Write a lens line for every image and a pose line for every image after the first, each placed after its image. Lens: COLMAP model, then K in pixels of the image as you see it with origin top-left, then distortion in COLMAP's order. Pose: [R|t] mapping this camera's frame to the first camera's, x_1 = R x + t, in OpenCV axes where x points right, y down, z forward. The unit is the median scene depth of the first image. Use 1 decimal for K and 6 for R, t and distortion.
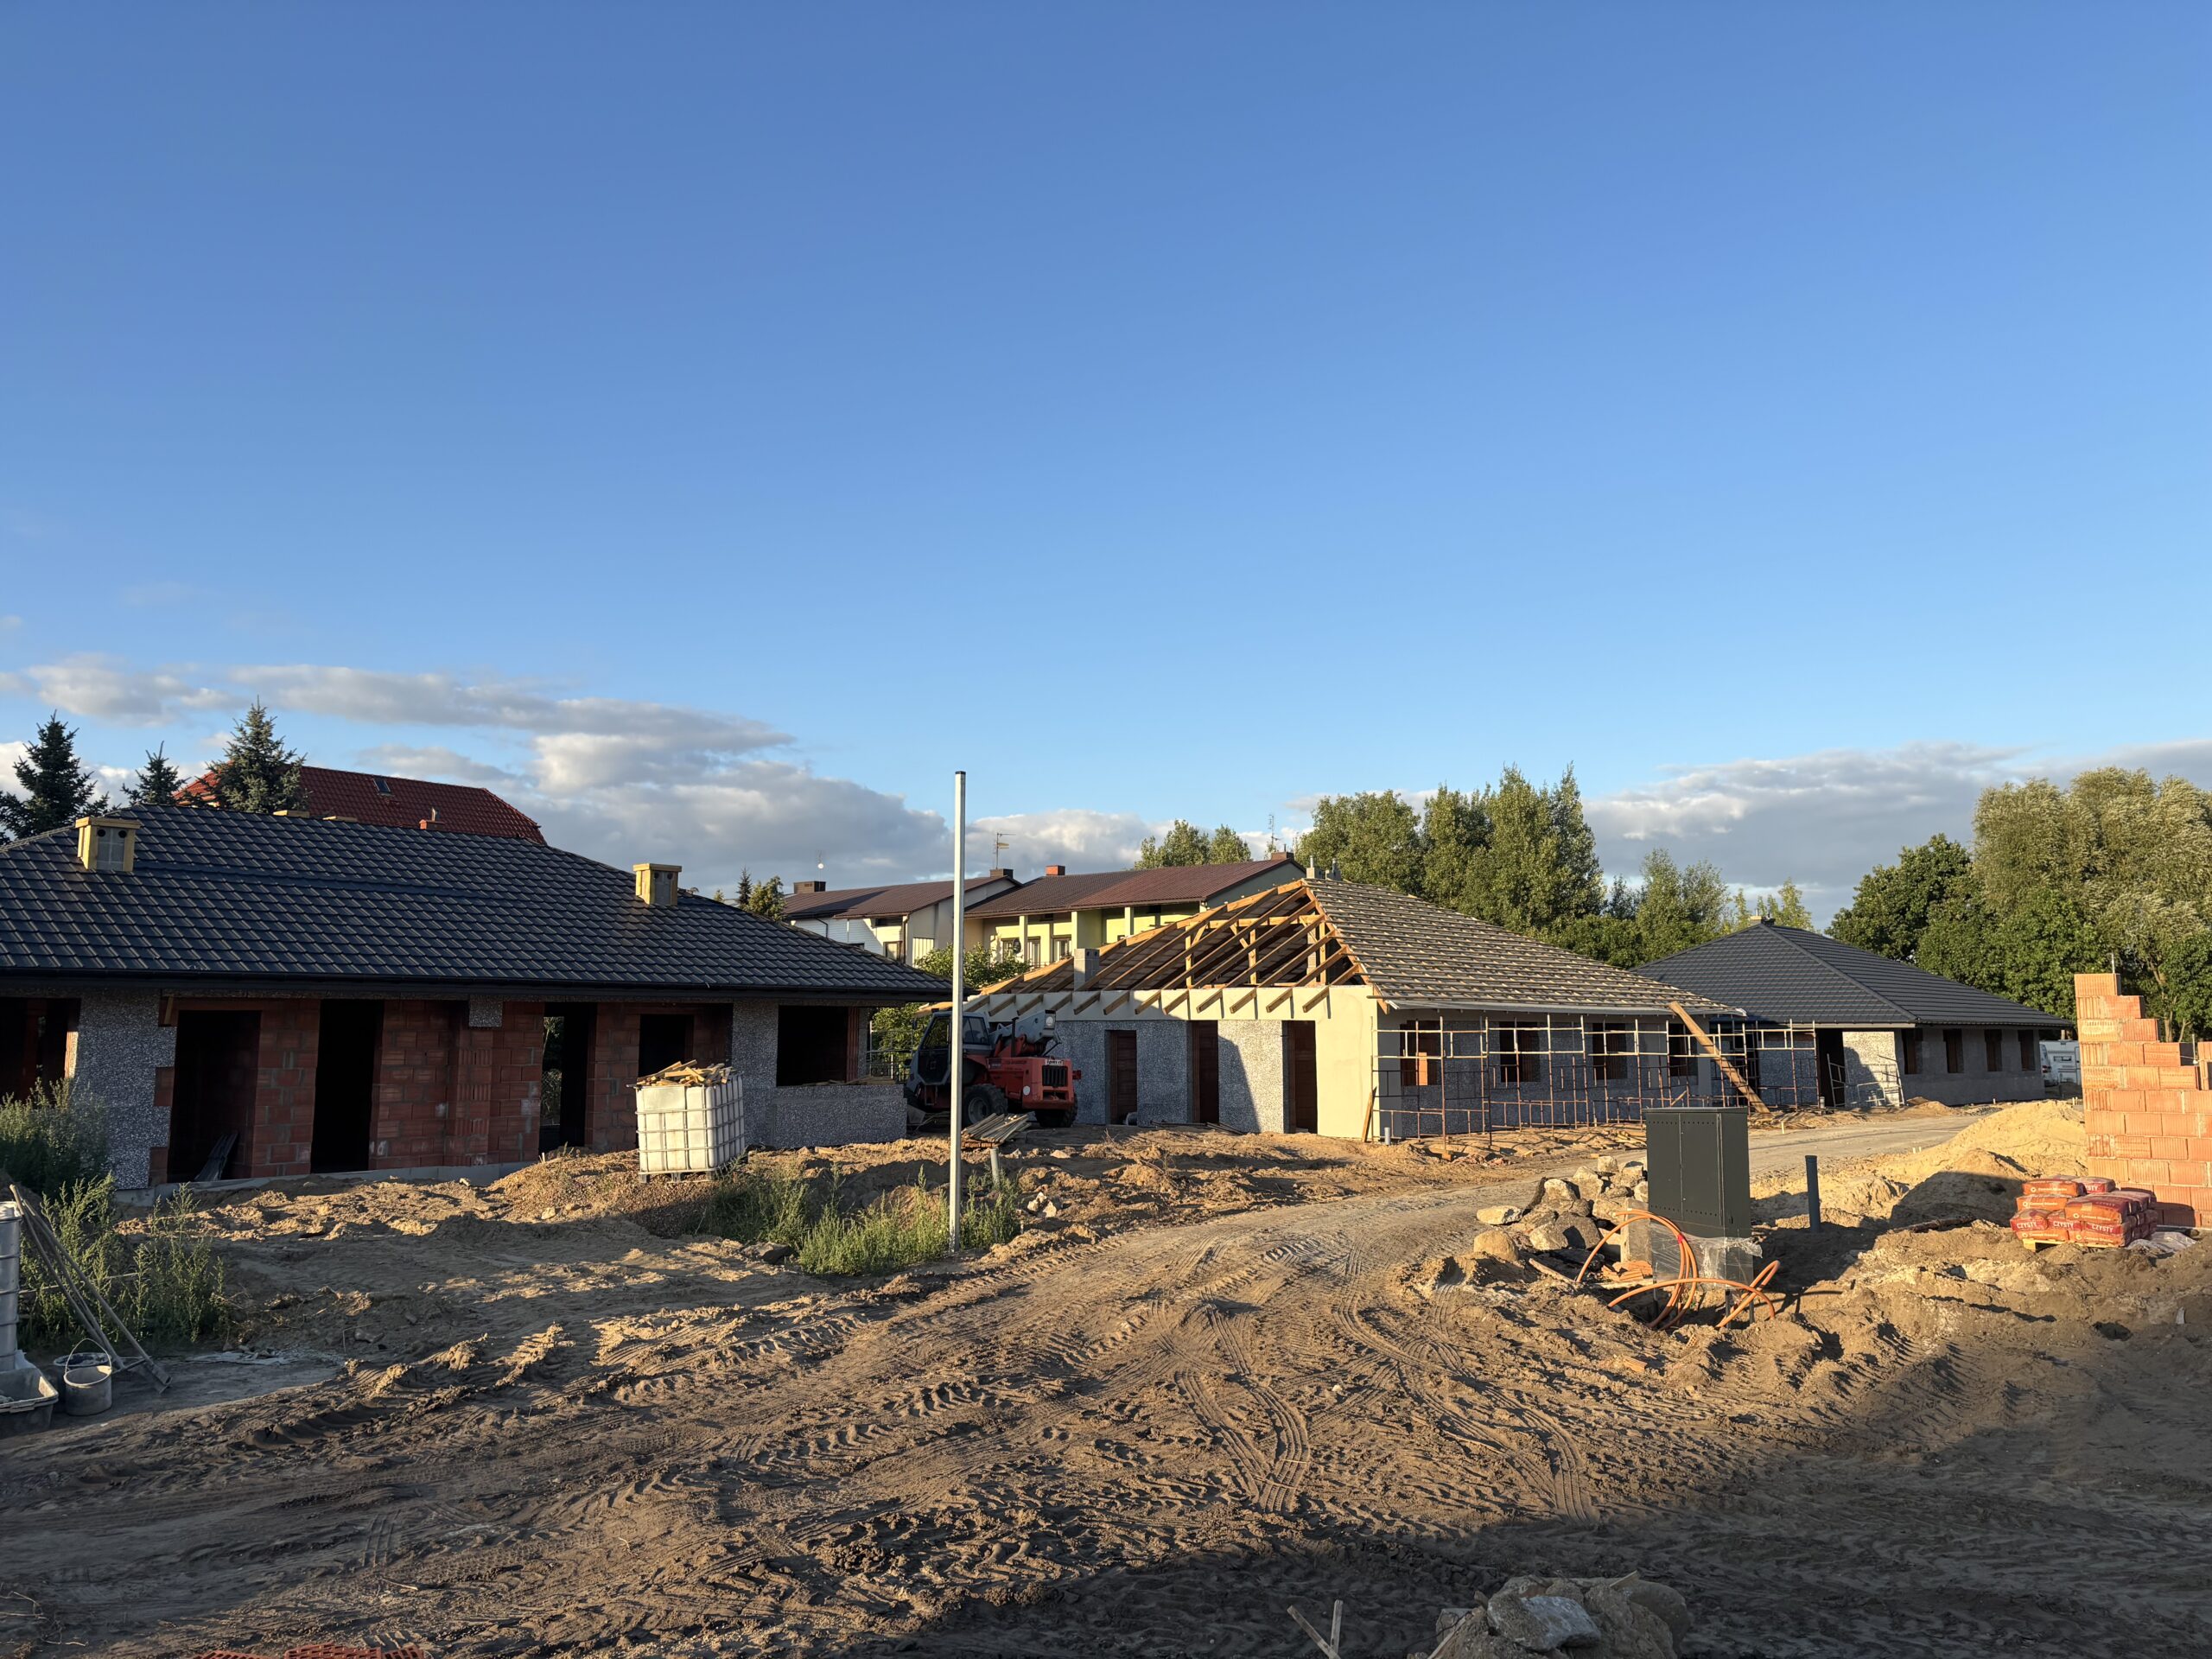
lens RADIAL K [[1668.7, 0, 1114.2], [0, 1668.7, 824.6], [0, 0, 1]] dist [0.009826, 0.055989]
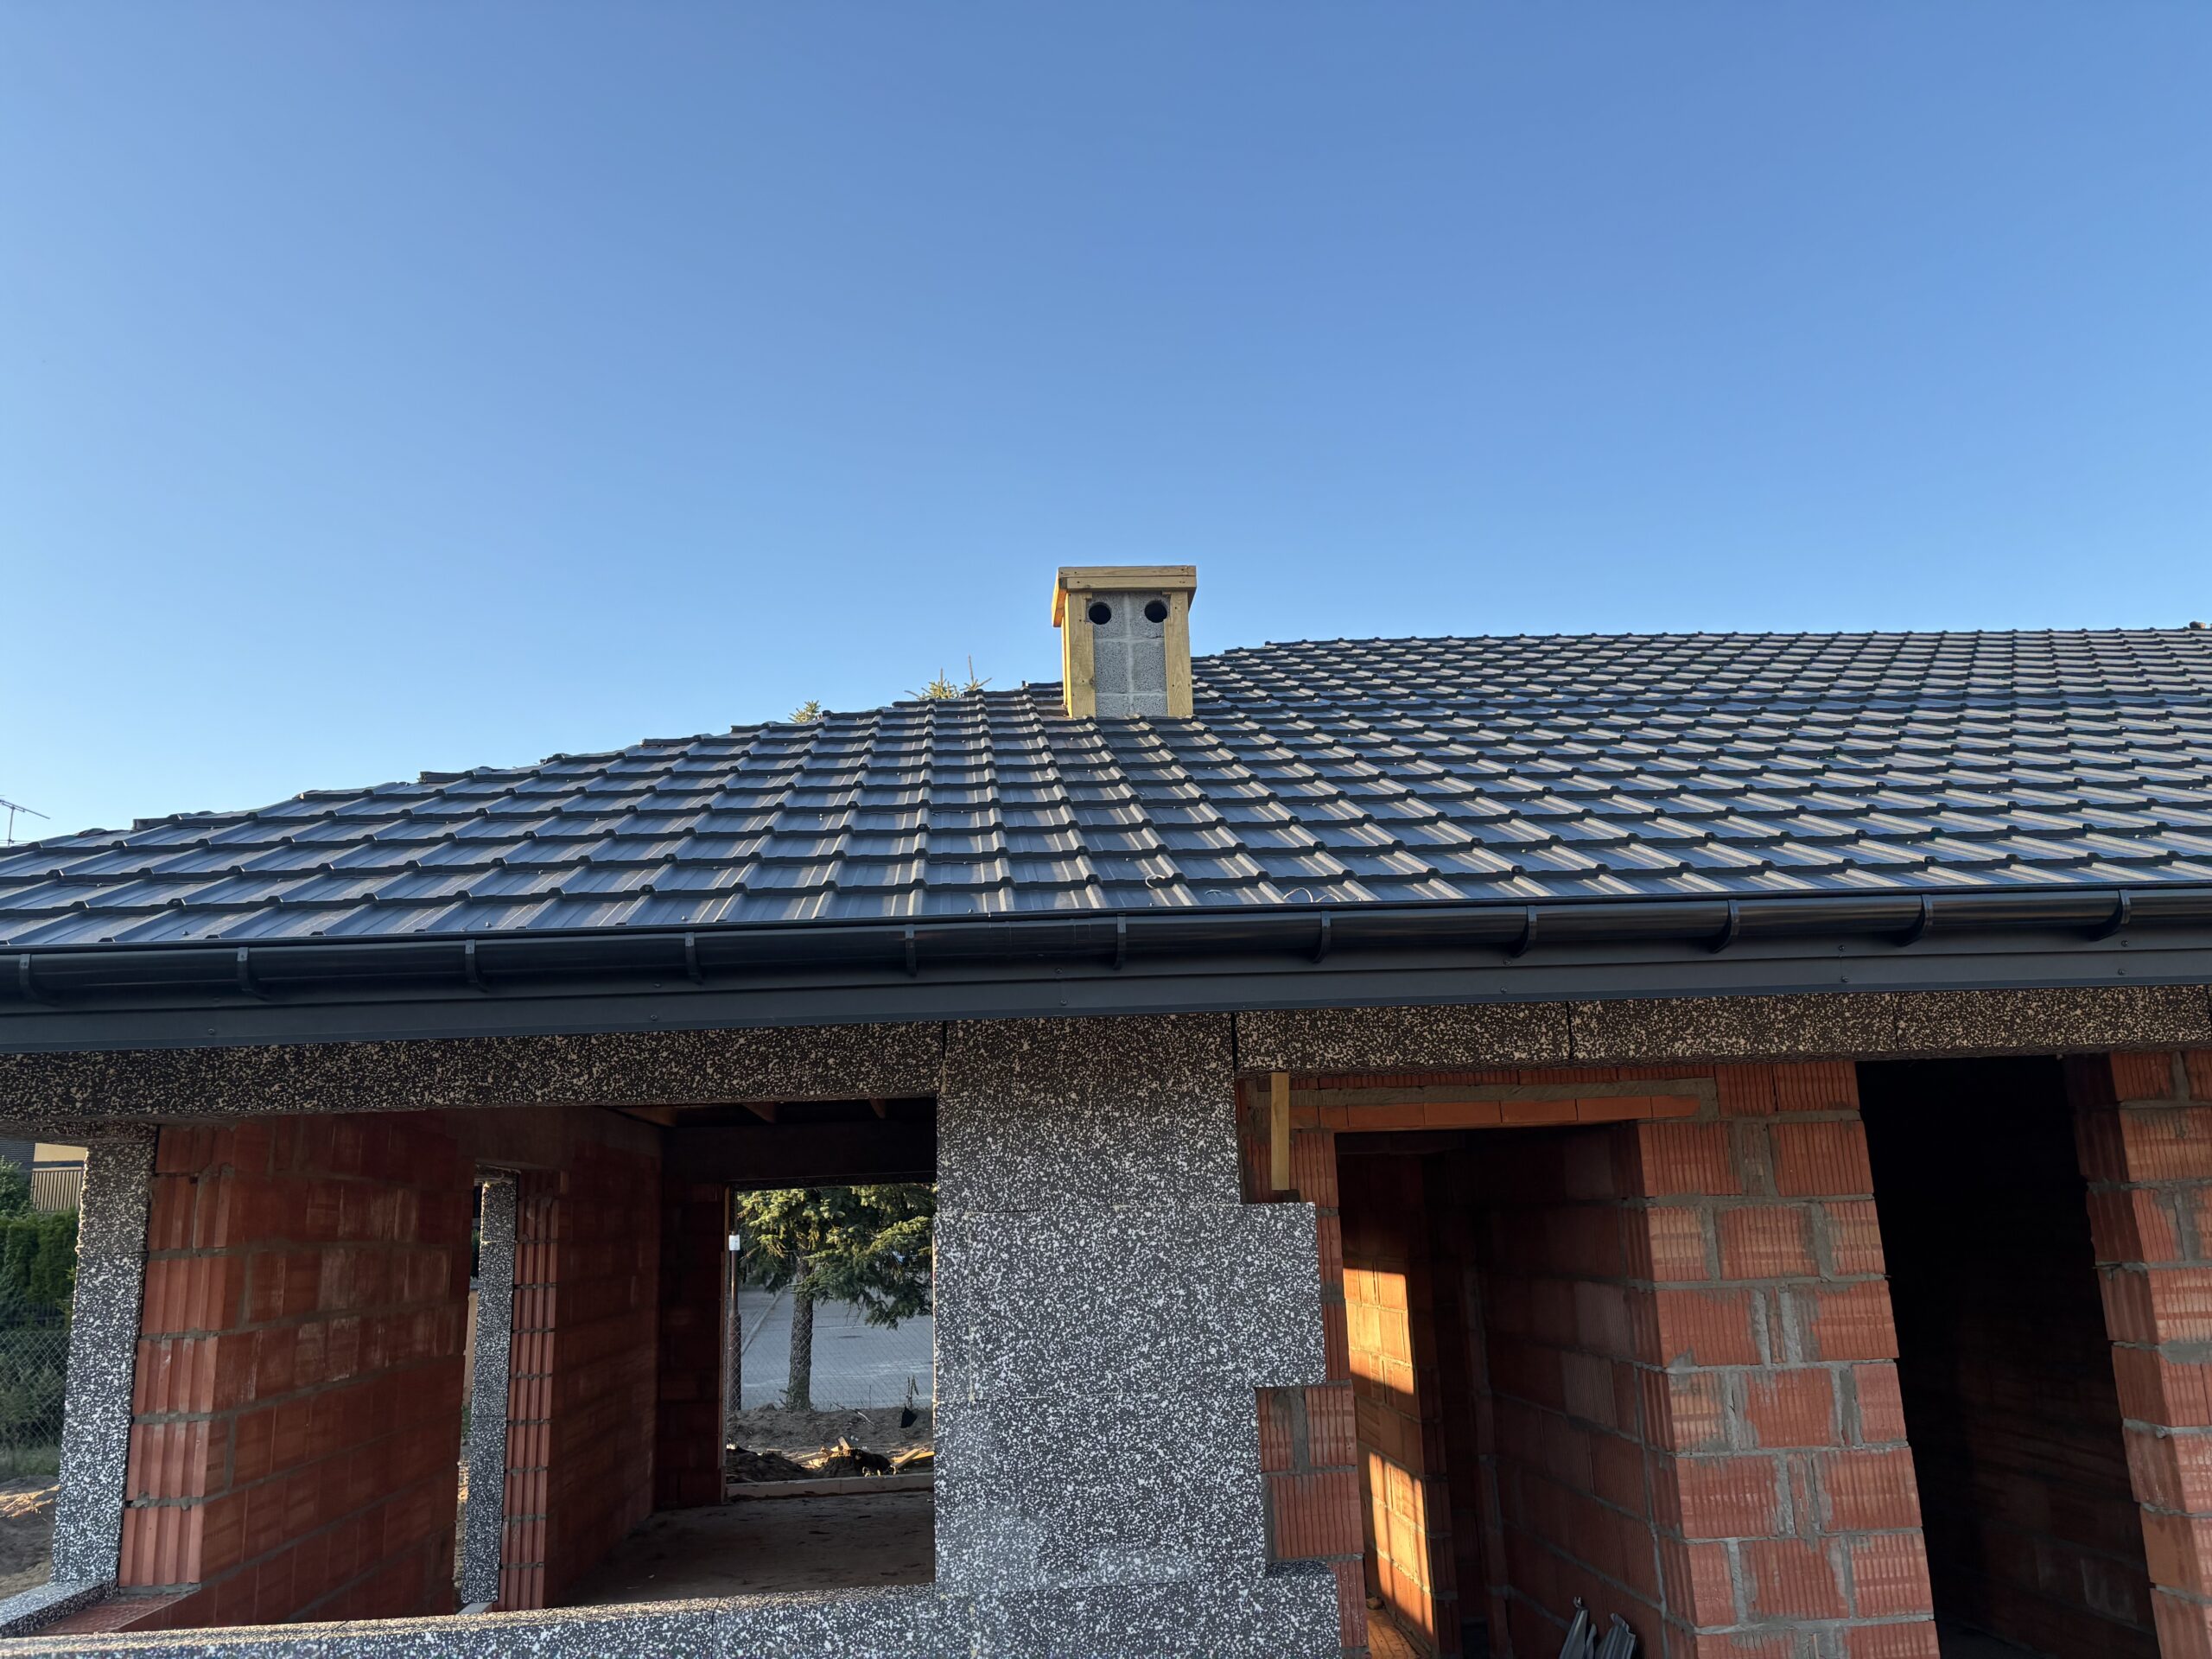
lens RADIAL K [[1670.7, 0, 1092.7], [0, 1670.7, 833.3], [0, 0, 1]] dist [0.082121, -0.086489]
pose [[0.732730, -0.177112, -0.657068, -0.066703], [0.122108, 0.984086, -0.129091, 0.015430], [0.669475, 0.014356, 0.742696, 0.128532]]
